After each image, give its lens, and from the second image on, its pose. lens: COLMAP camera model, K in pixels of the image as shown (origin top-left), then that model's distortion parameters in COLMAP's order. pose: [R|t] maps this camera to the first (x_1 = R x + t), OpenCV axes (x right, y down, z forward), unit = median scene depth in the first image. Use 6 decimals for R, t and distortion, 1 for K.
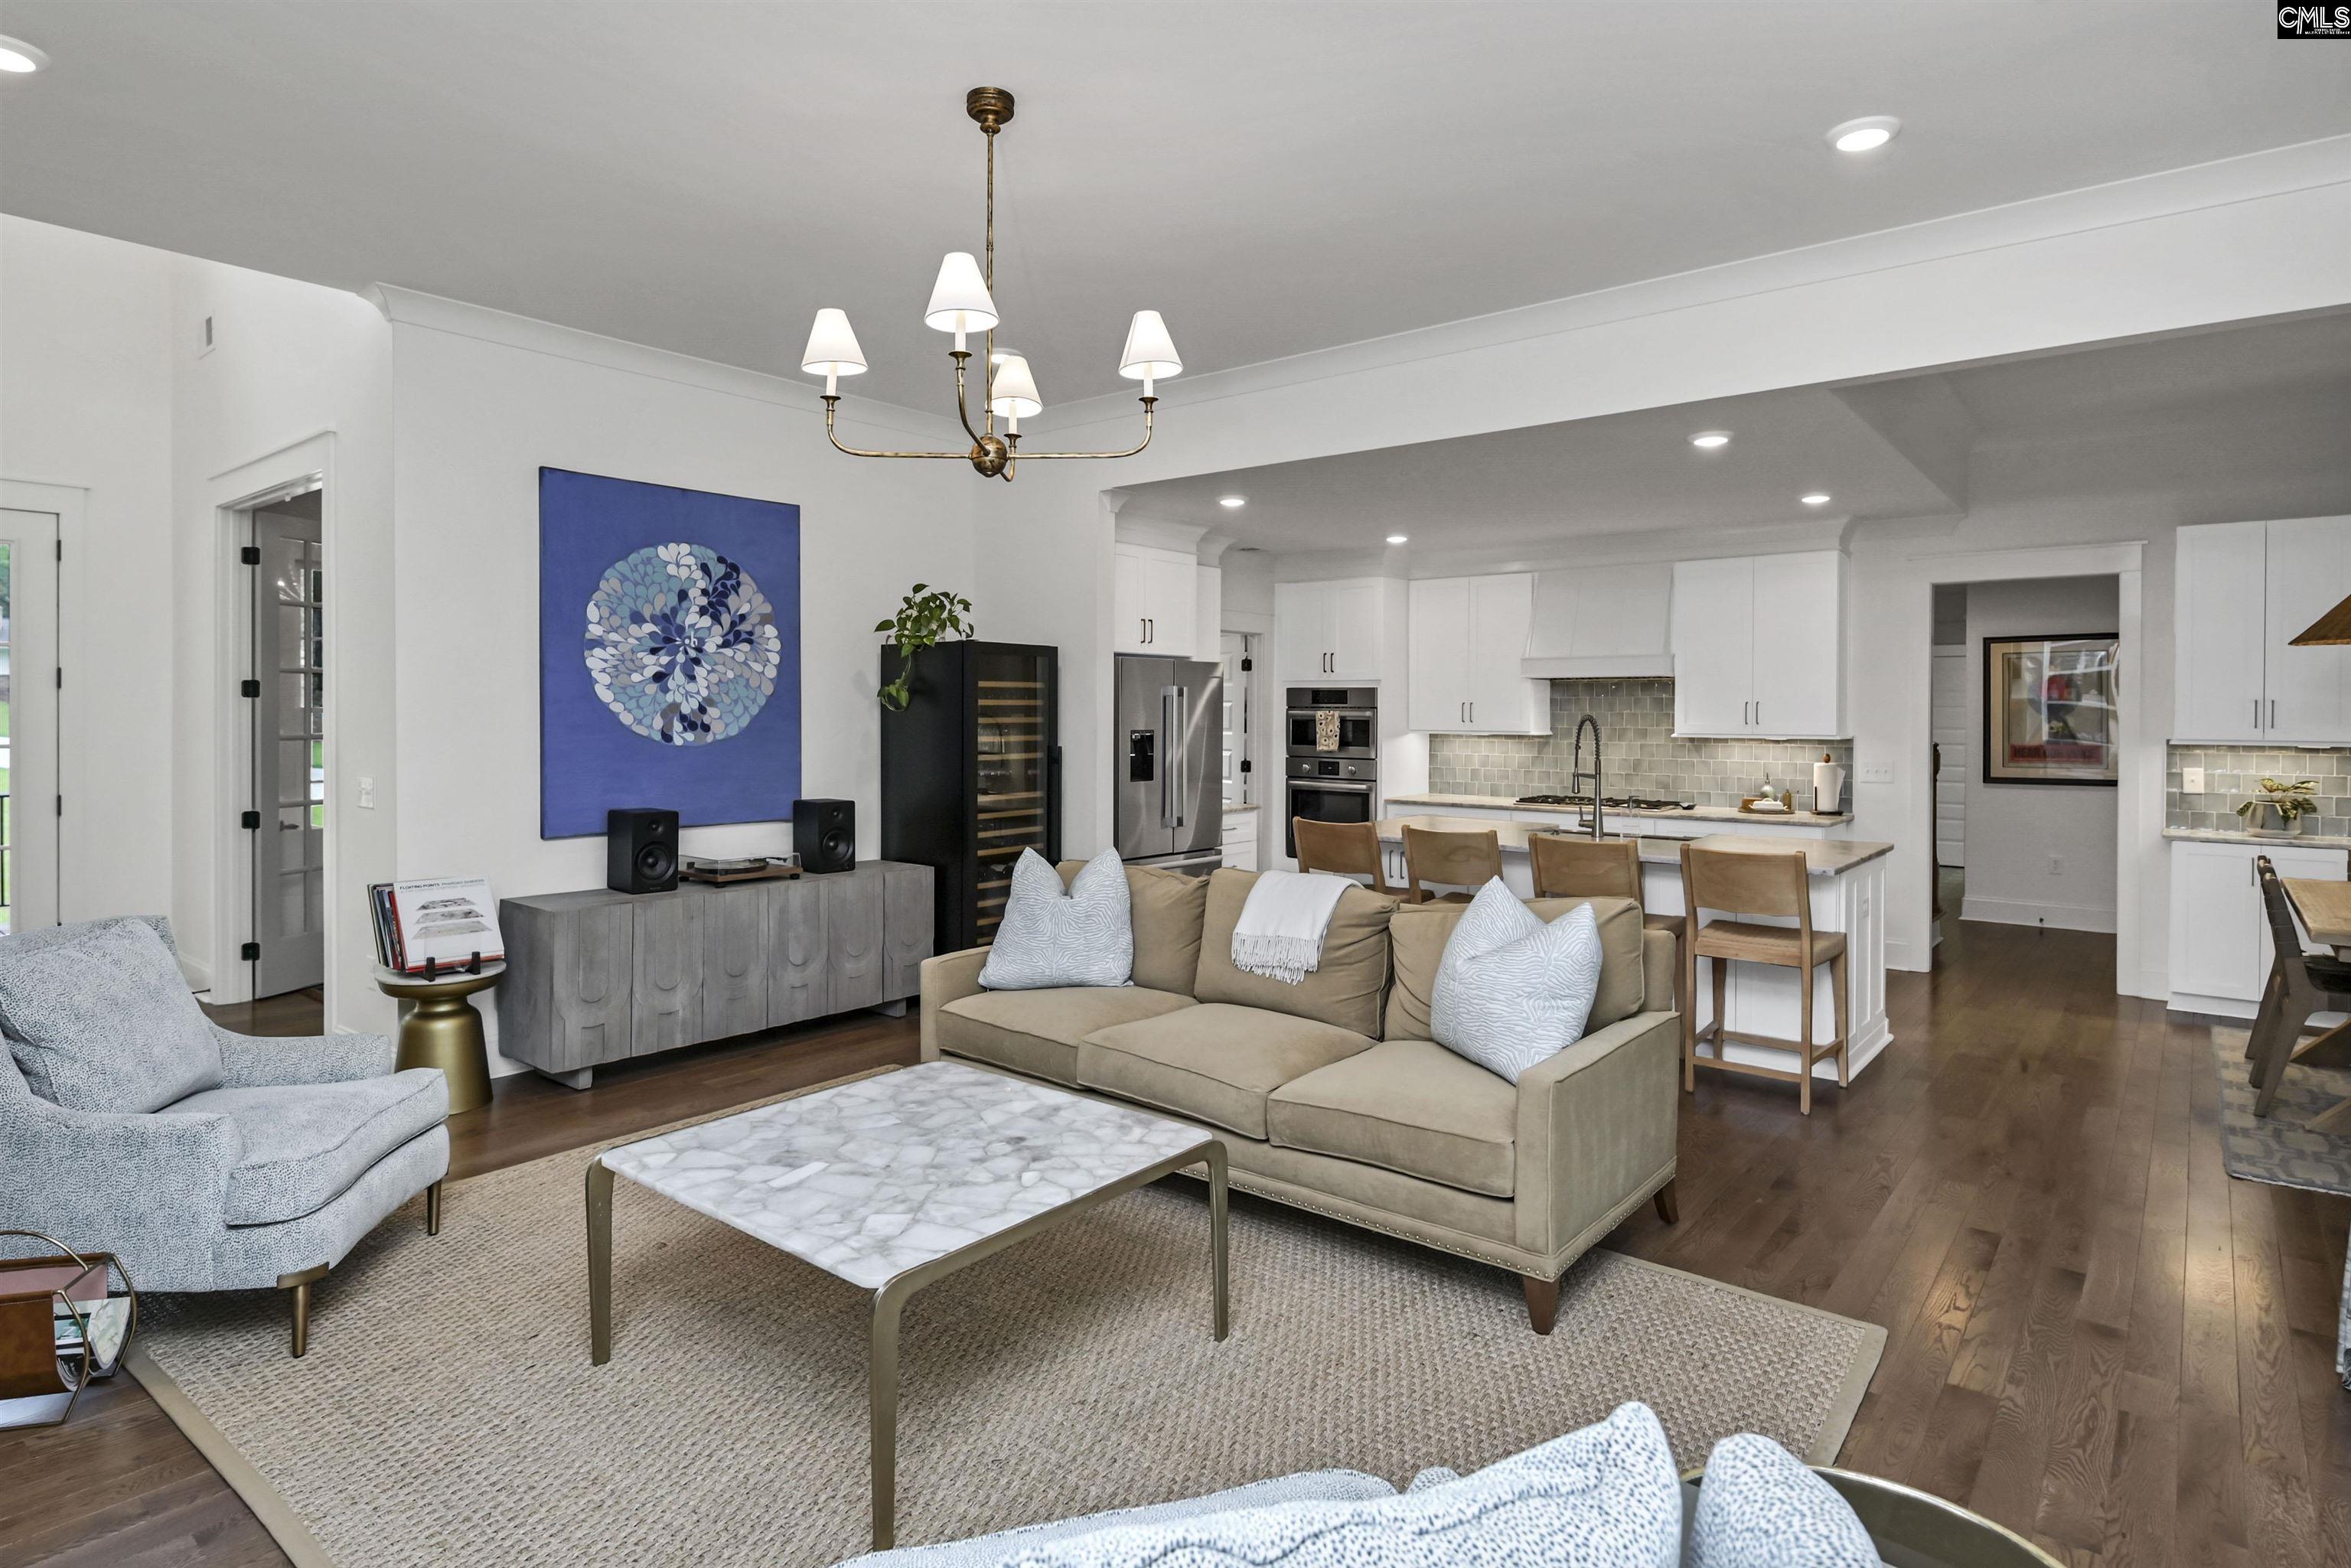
lens RADIAL K [[1240.6, 0, 1183.4], [0, 1240.6, 726.1], [0, 0, 1]] dist [-0.002217, -0.000914]
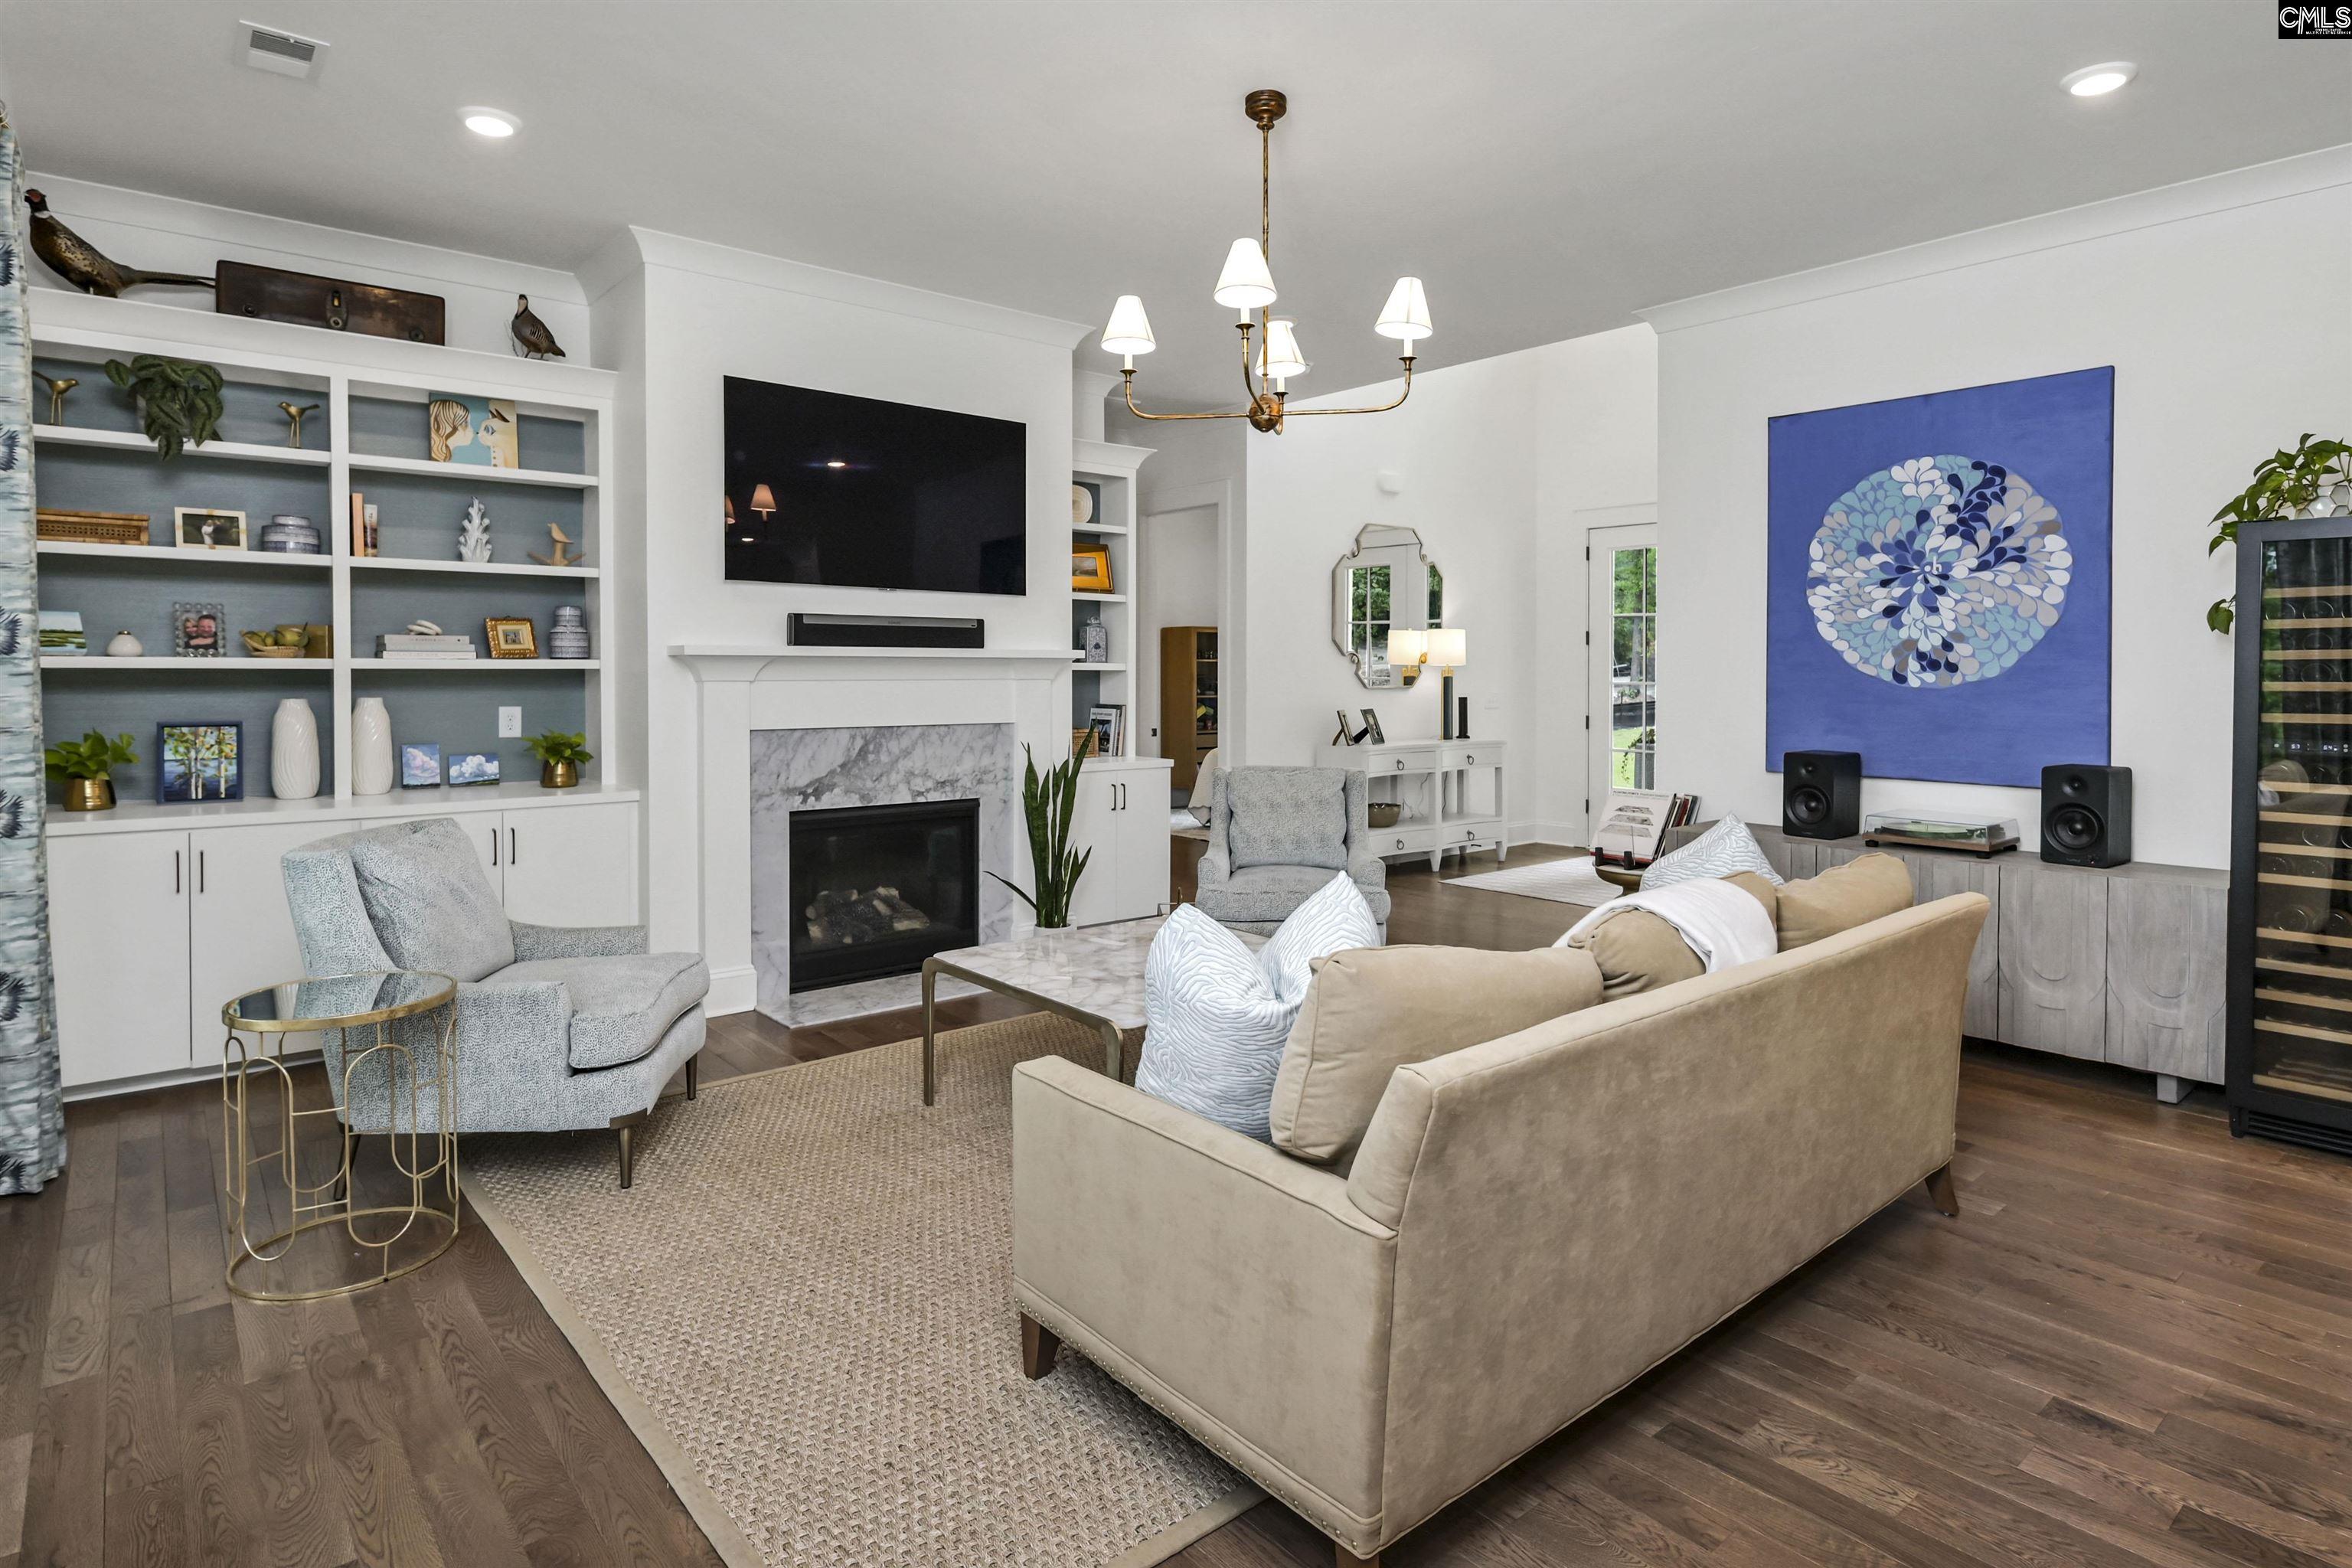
lens RADIAL K [[1253.3, 0, 1172.8], [0, 1253.3, 689.9], [0, 0, 1]] dist [0.001329, -0.000407]
pose [[-0.189464, 0.011287, -0.981823, 0.546083], [-0.014195, 0.999798, 0.014233, 0.011814], [0.981785, 0.016634, -0.189266, 0.619715]]
